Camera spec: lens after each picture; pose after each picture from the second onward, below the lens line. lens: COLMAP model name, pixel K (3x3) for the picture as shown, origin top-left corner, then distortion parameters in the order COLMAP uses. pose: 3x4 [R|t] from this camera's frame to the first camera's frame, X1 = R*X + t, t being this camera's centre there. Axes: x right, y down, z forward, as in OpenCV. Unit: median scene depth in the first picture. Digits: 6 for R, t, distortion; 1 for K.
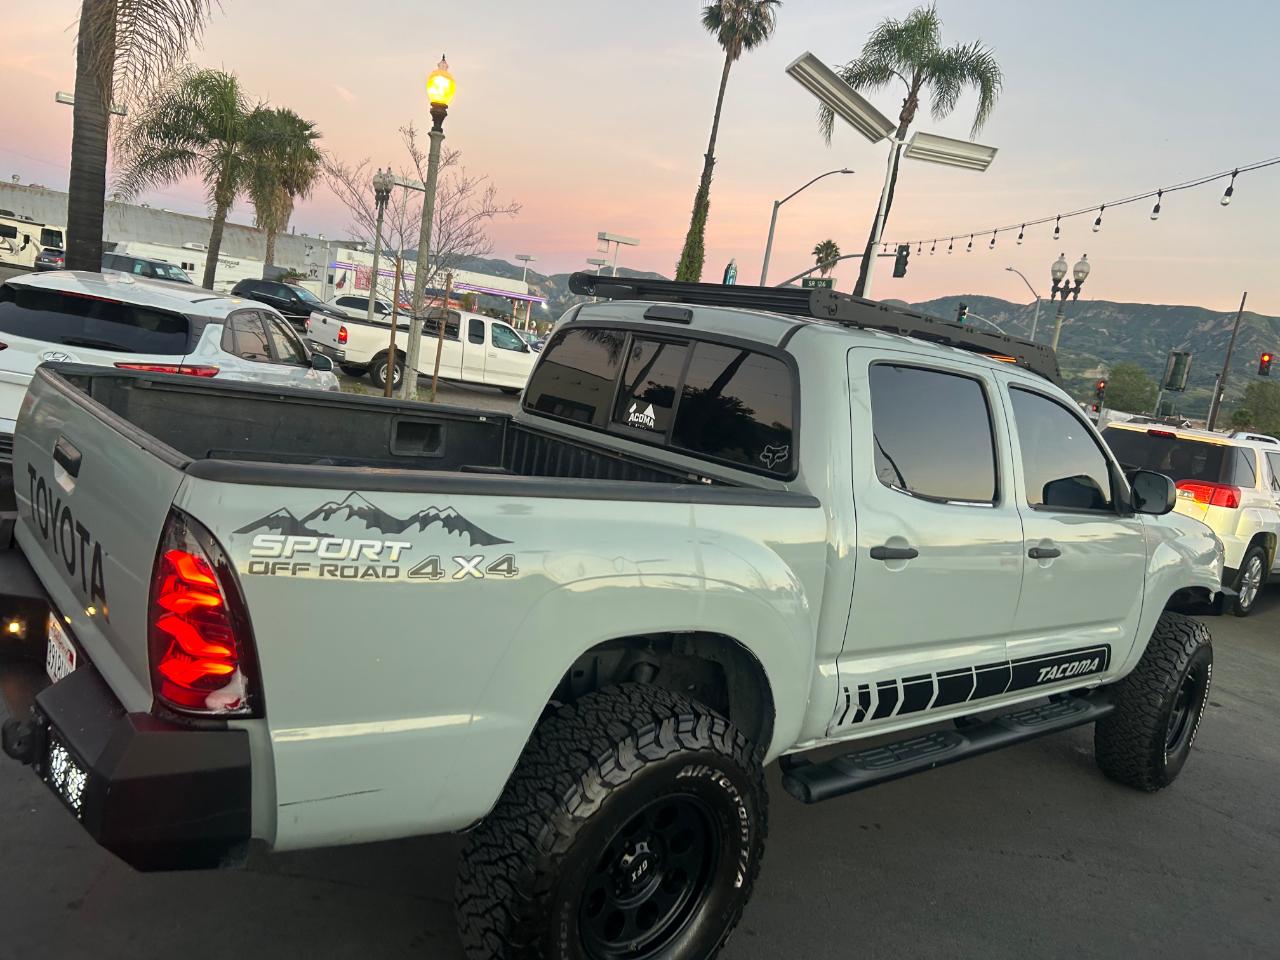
lens RADIAL K [[963.0, 0, 644.4], [0, 963.0, 479.8], [0, 0, 1]] dist [0.049636, -0.055816]
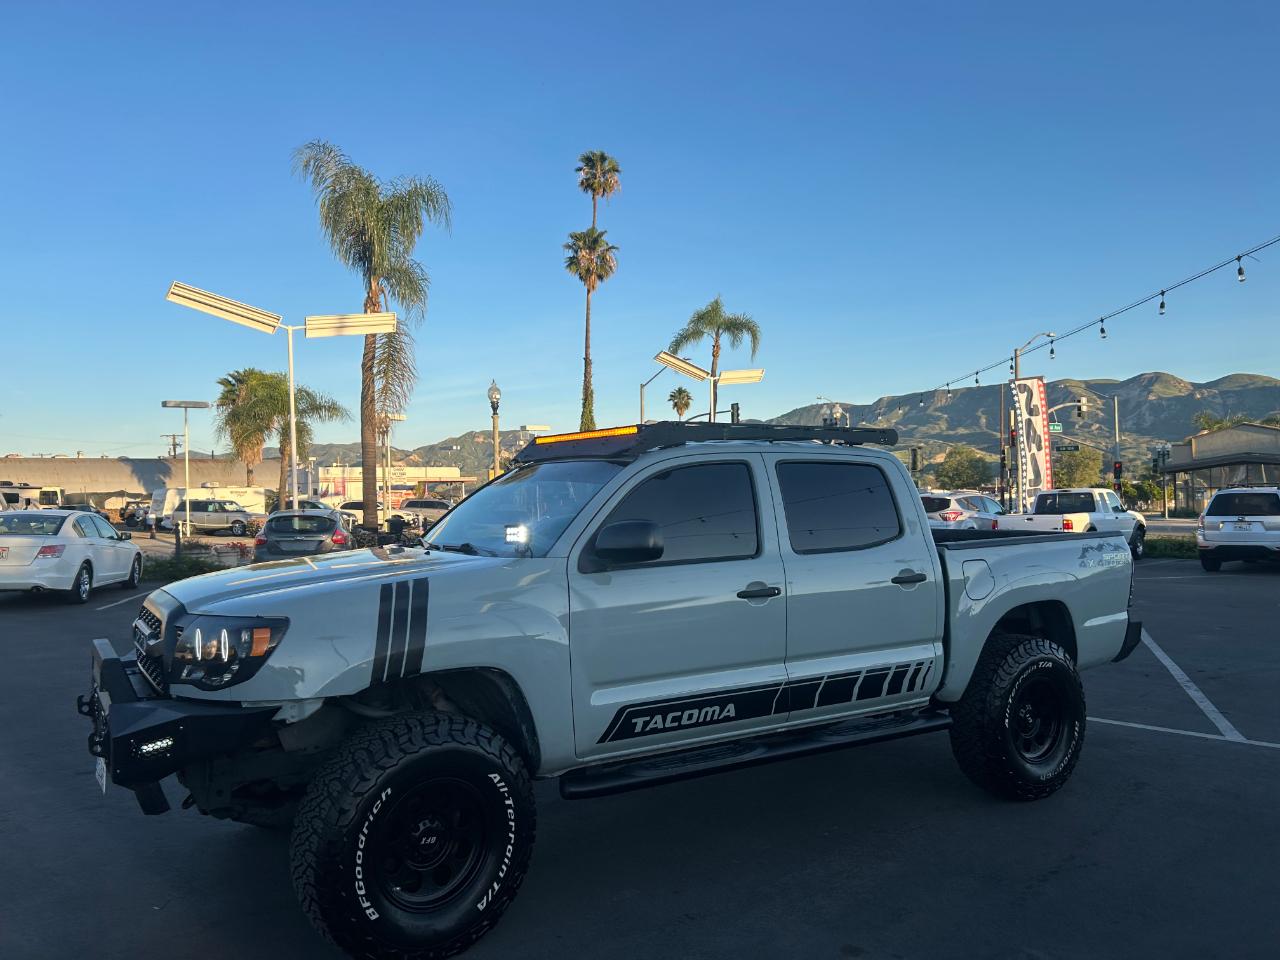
lens RADIAL K [[963.0, 0, 631.5], [0, 963.0, 492.6], [0, 0, 1]] dist [0.049636, -0.055816]
pose [[0.979141, -0.166752, 0.116088, -0.156547], [0.181161, 0.975191, -0.127210, 0.092911], [-0.091996, 0.145587, 0.985059, -0.822505]]
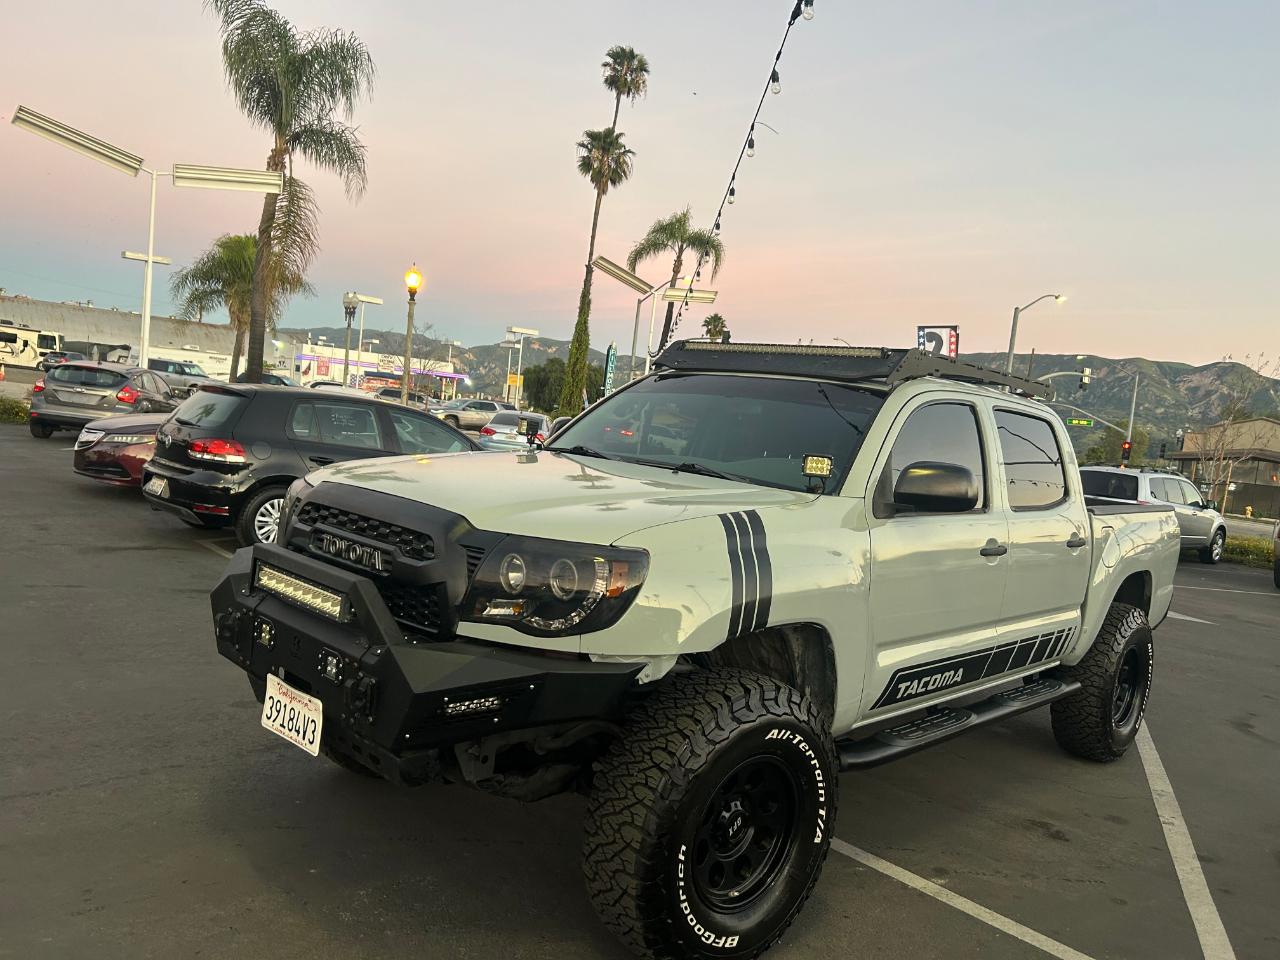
lens RADIAL K [[963.0, 0, 642.2], [0, 963.0, 488.5], [0, 0, 1]] dist [0.049636, -0.055816]
pose [[0.930157, -0.080446, 0.358240, -0.245242], [0.087264, 0.996181, -0.002876, 0.074003], [-0.356640, 0.033936, 0.933625, -0.769304]]
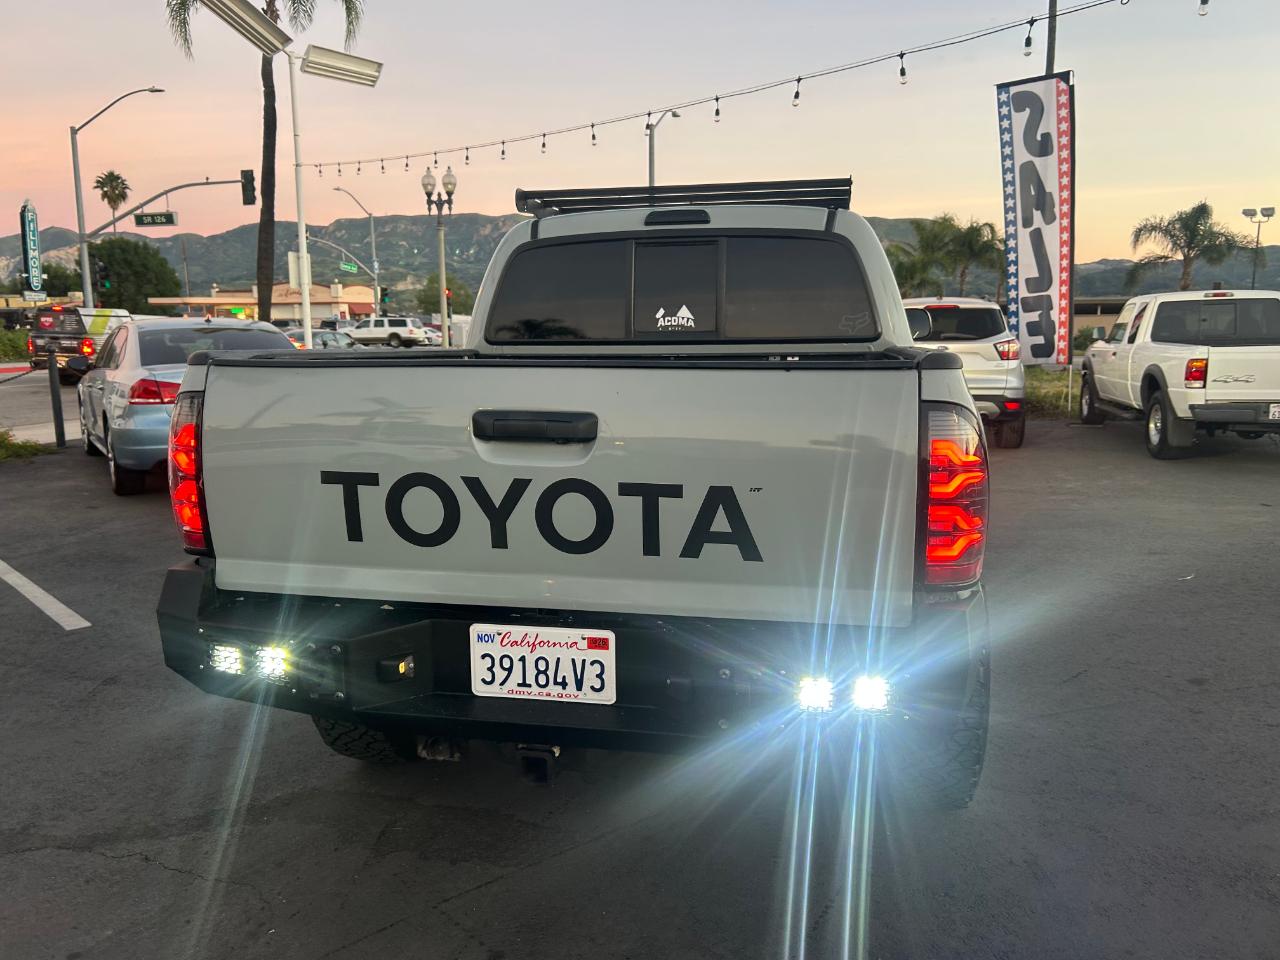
lens RADIAL K [[963.0, 0, 640.2], [0, 963.0, 484.4], [0, 0, 1]] dist [0.049636, -0.055816]
pose [[0.777082, -0.254145, 0.575807, -0.118786], [0.208197, 0.967144, 0.145896, -0.009122], [-0.593967, 0.006508, 0.804463, 0.030997]]
